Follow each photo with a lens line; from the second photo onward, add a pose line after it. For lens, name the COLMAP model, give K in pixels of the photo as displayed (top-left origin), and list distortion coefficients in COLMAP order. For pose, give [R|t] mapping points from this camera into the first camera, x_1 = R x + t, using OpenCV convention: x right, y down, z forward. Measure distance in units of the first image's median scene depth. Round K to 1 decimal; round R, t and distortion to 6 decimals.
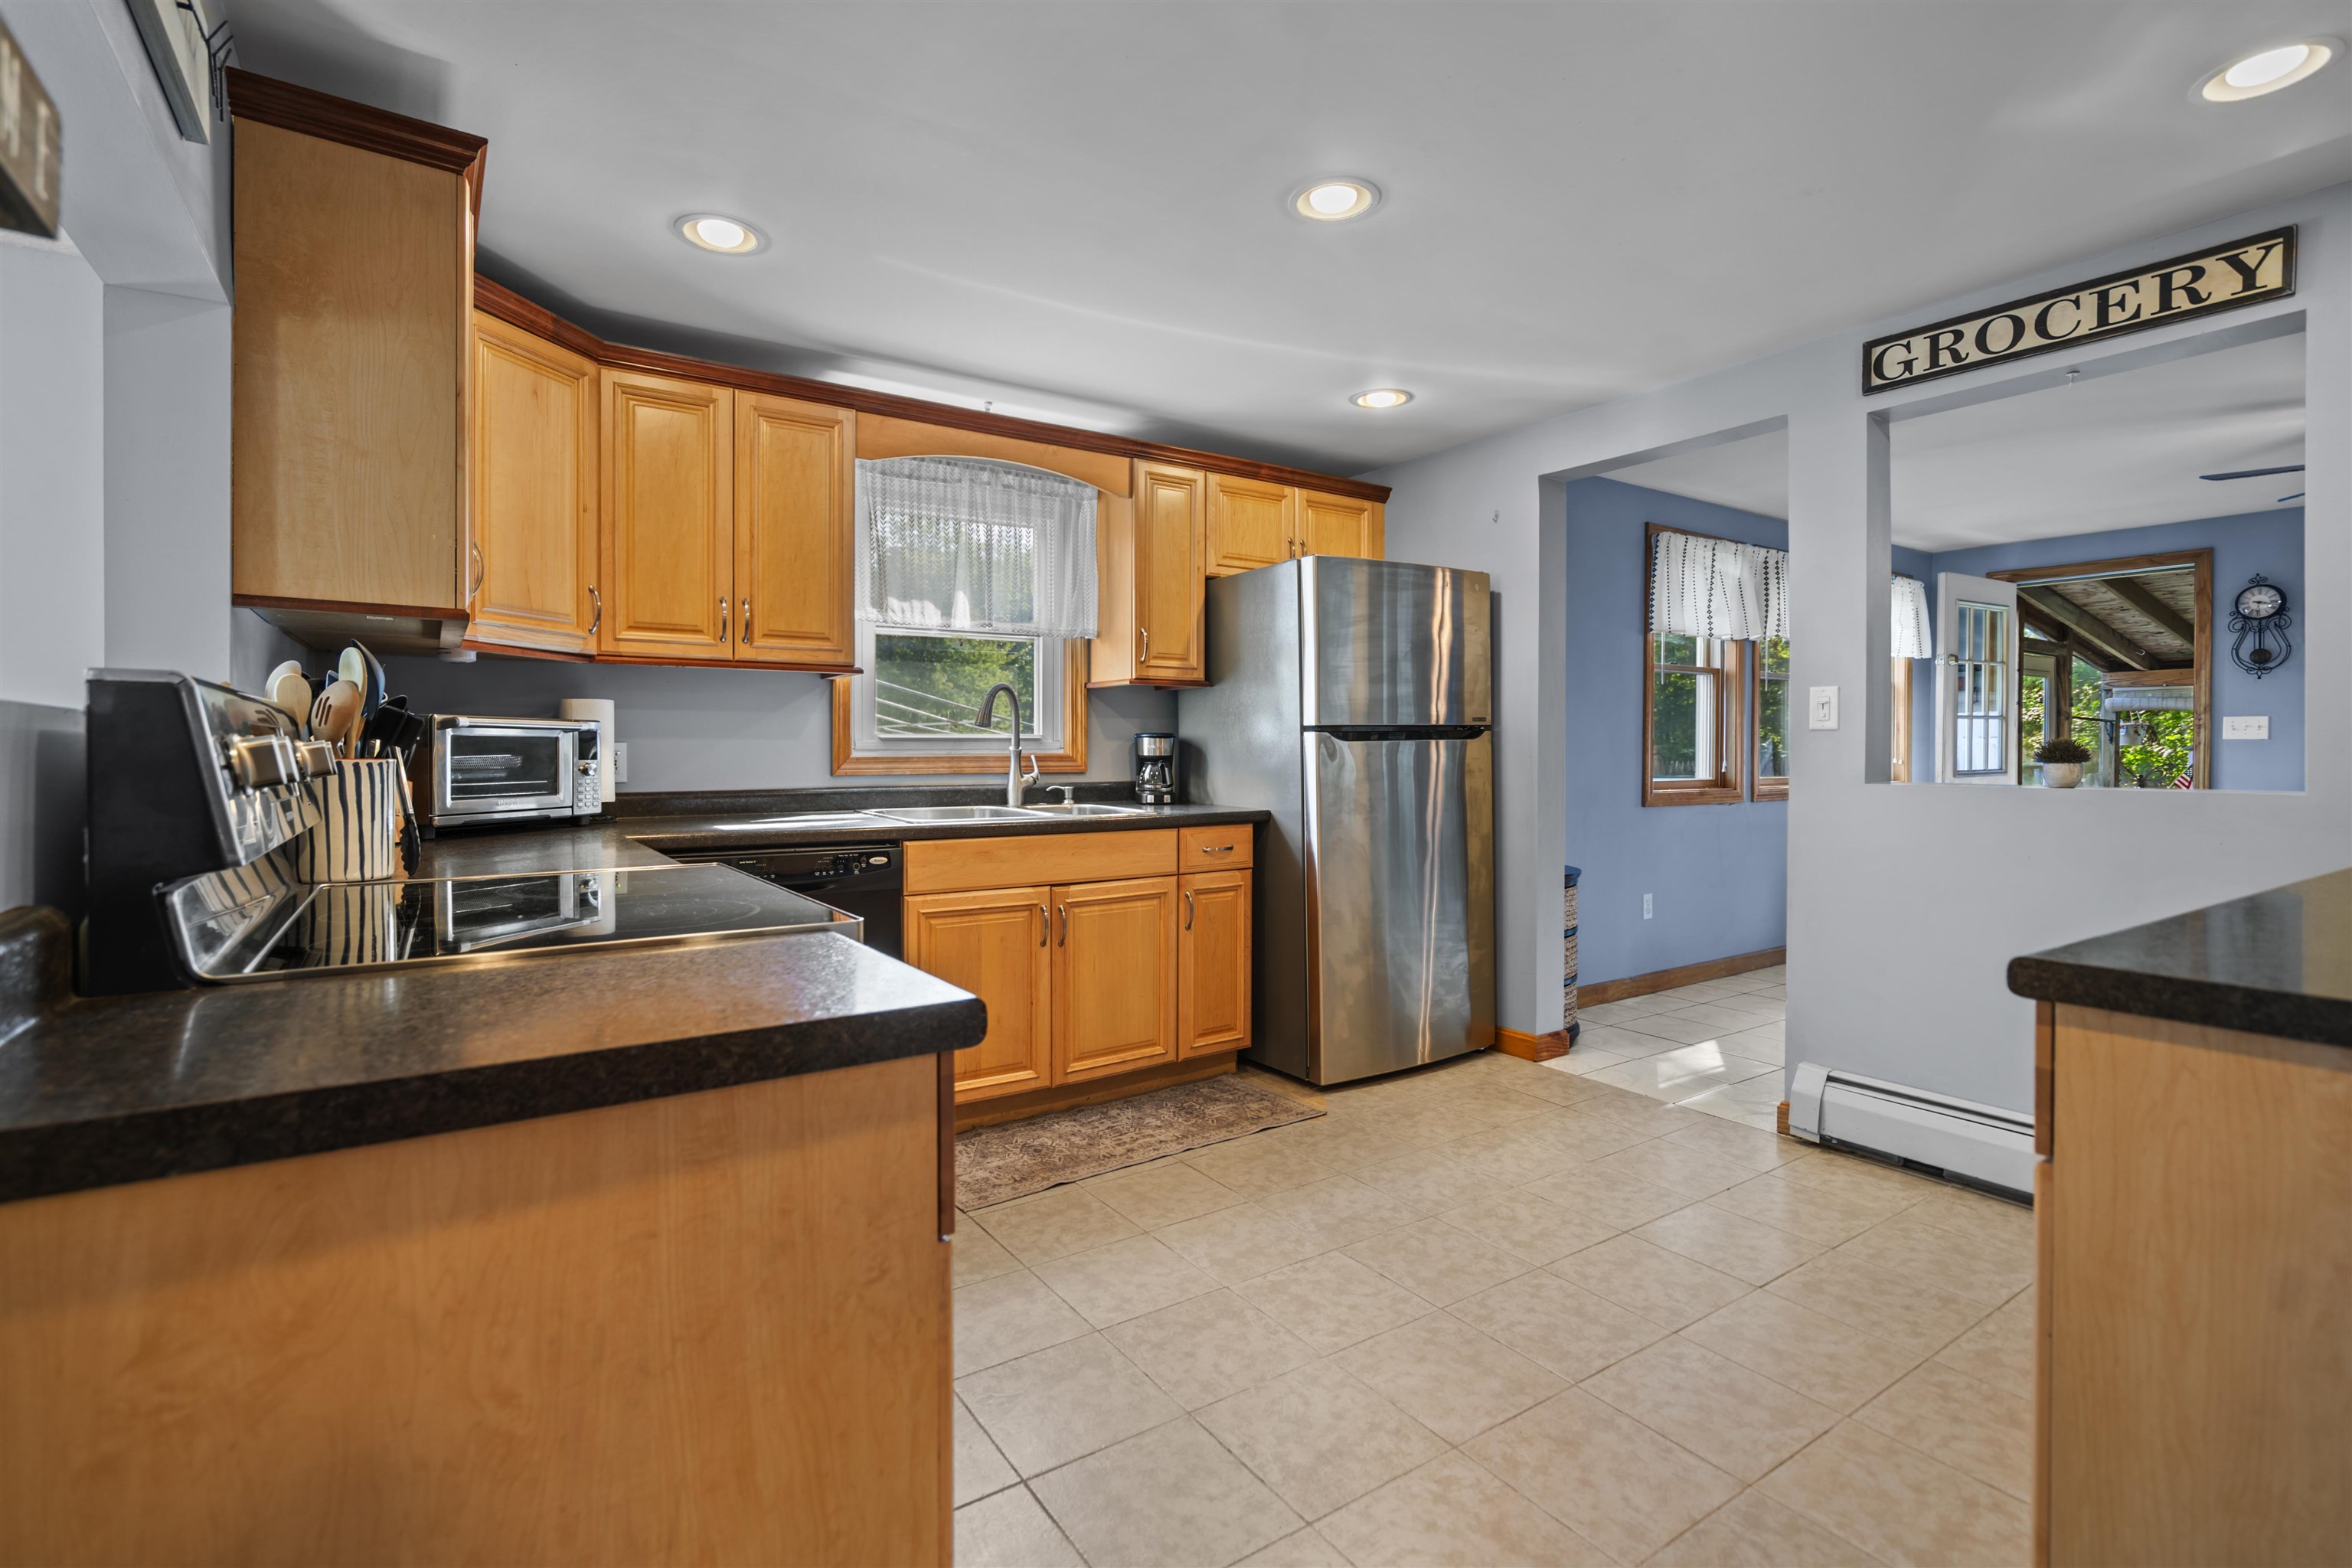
lens RADIAL K [[1084.7, 0, 1161.9], [0, 1084.7, 759.2], [0, 0, 1]] dist [-0.005340, 0.003222]
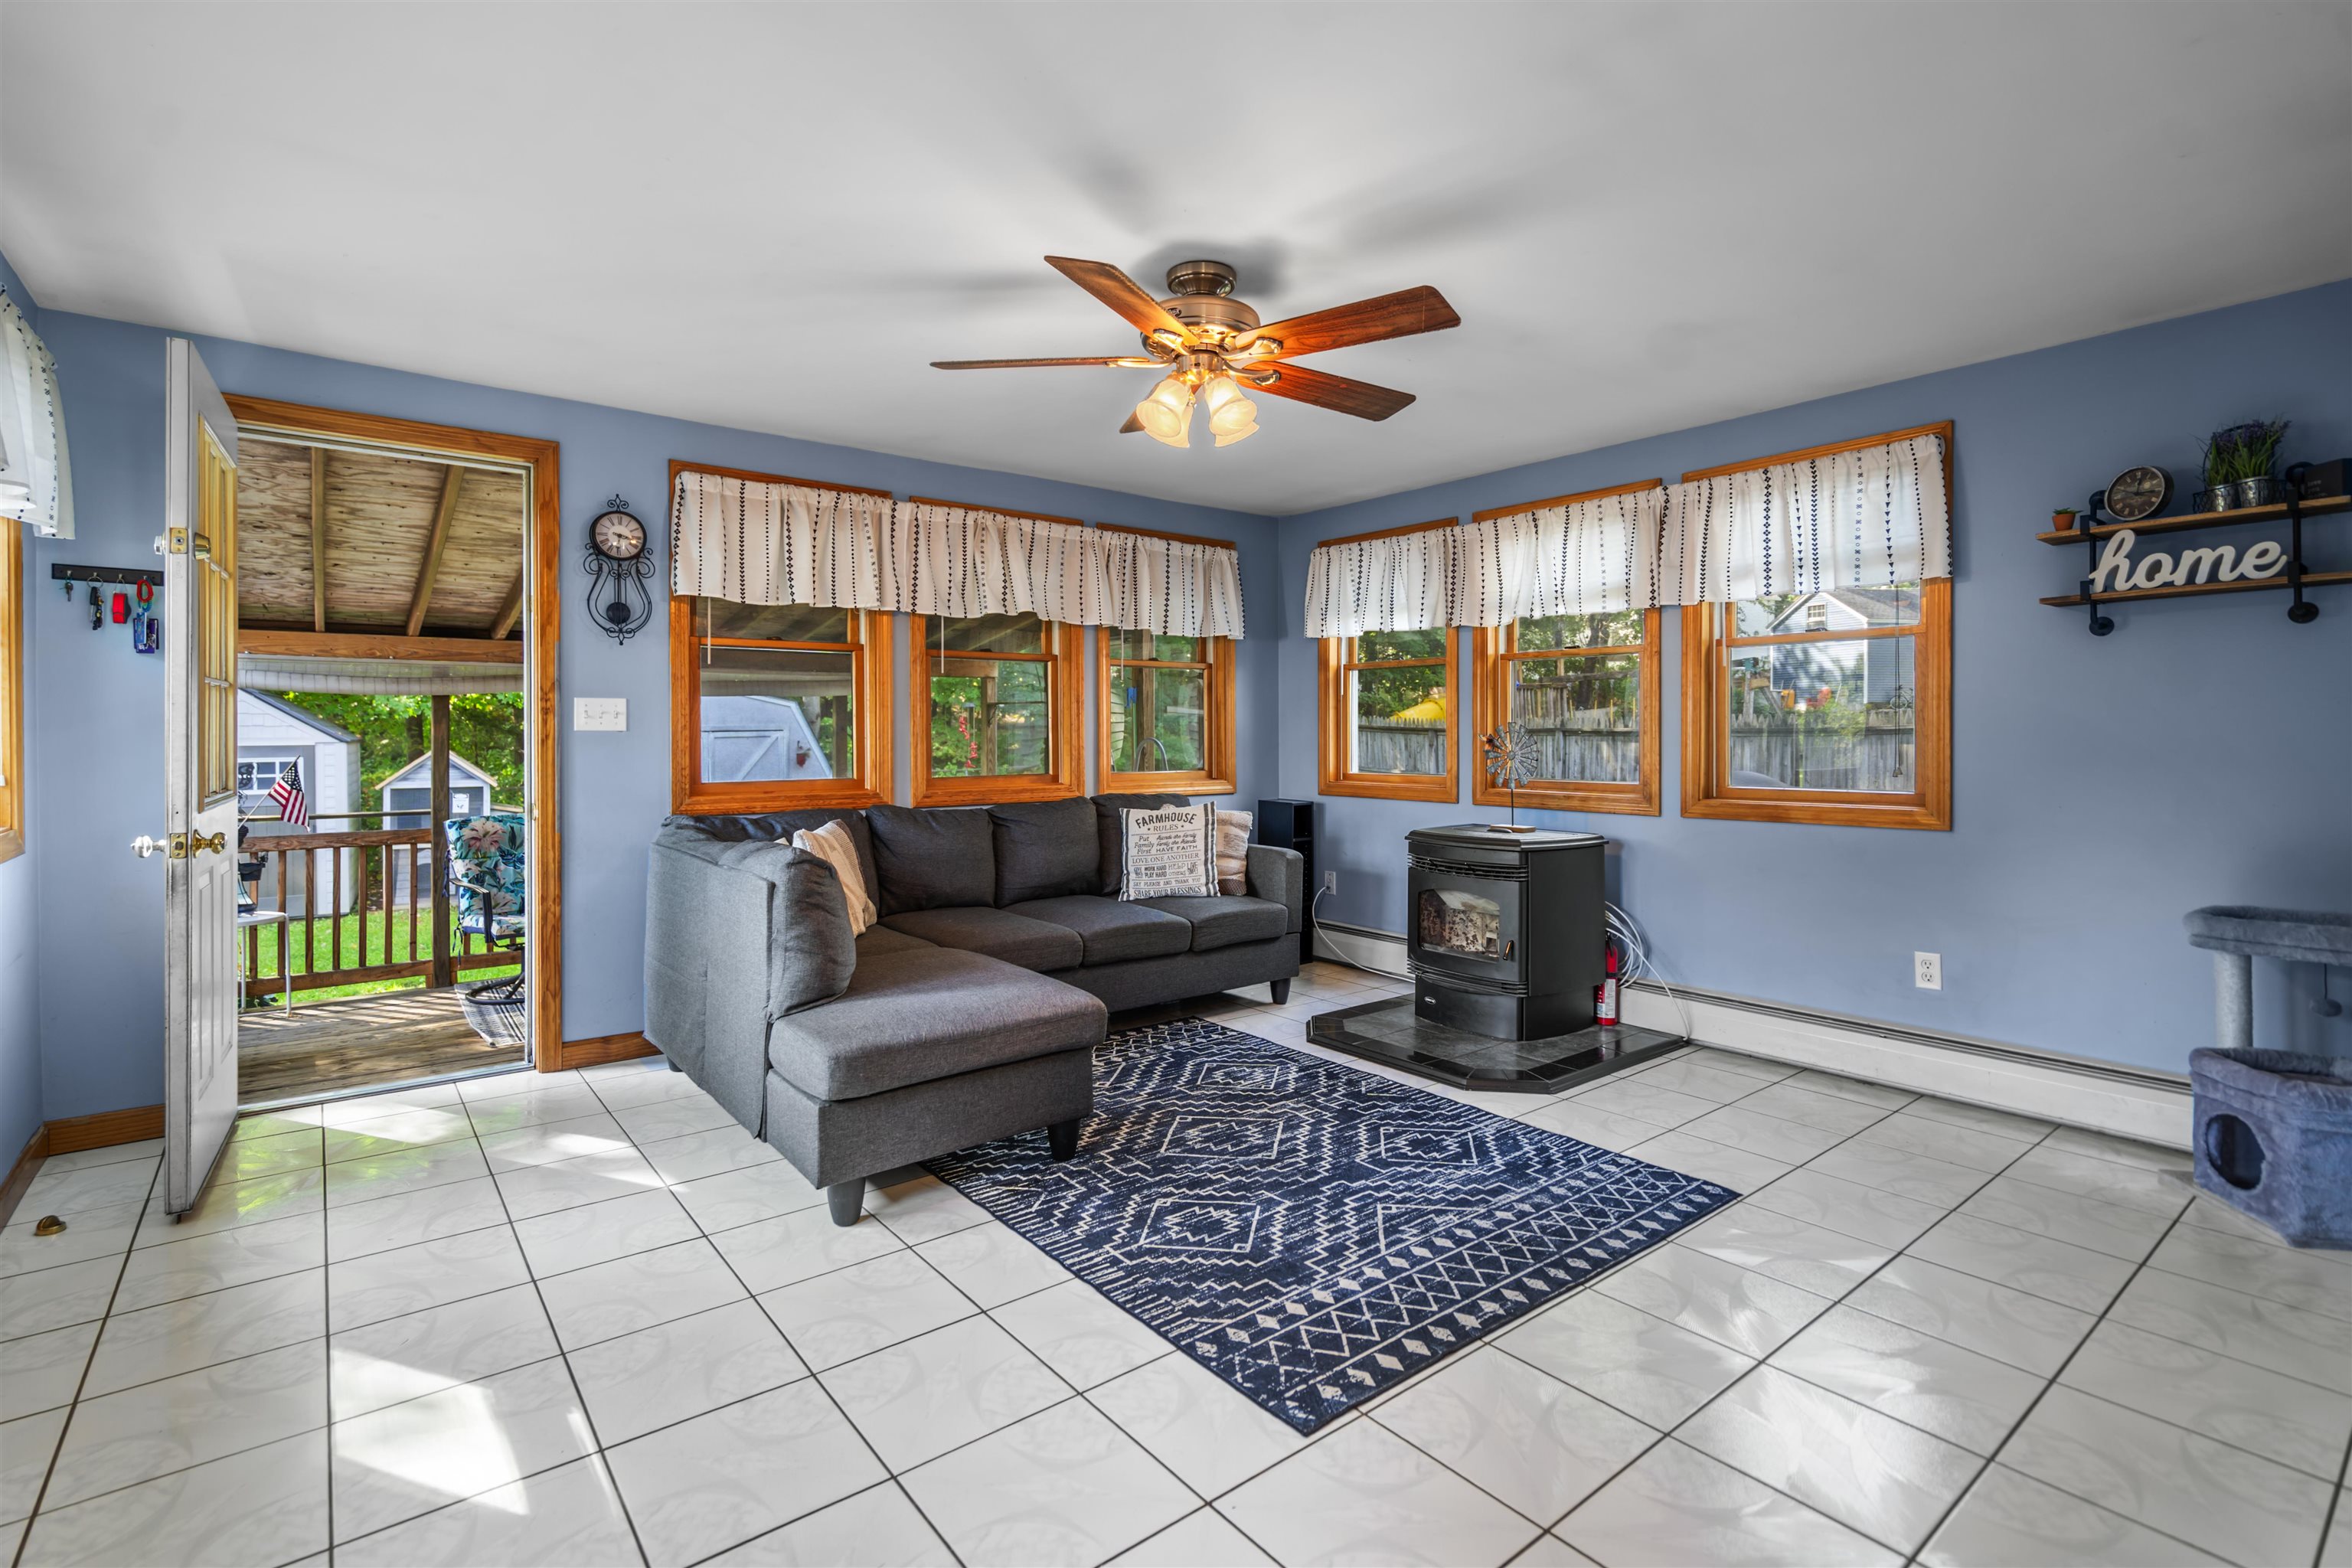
lens RADIAL K [[1084.7, 0, 1160.7], [0, 1084.7, 735.5], [0, 0, 1]] dist [-0.005340, 0.003222]
pose [[-0.074065, 0.001057, 0.997253, 0.473646], [0.011095, 0.999938, -0.000236, -0.018678], [-0.997192, 0.011047, -0.074073, 1.162207]]
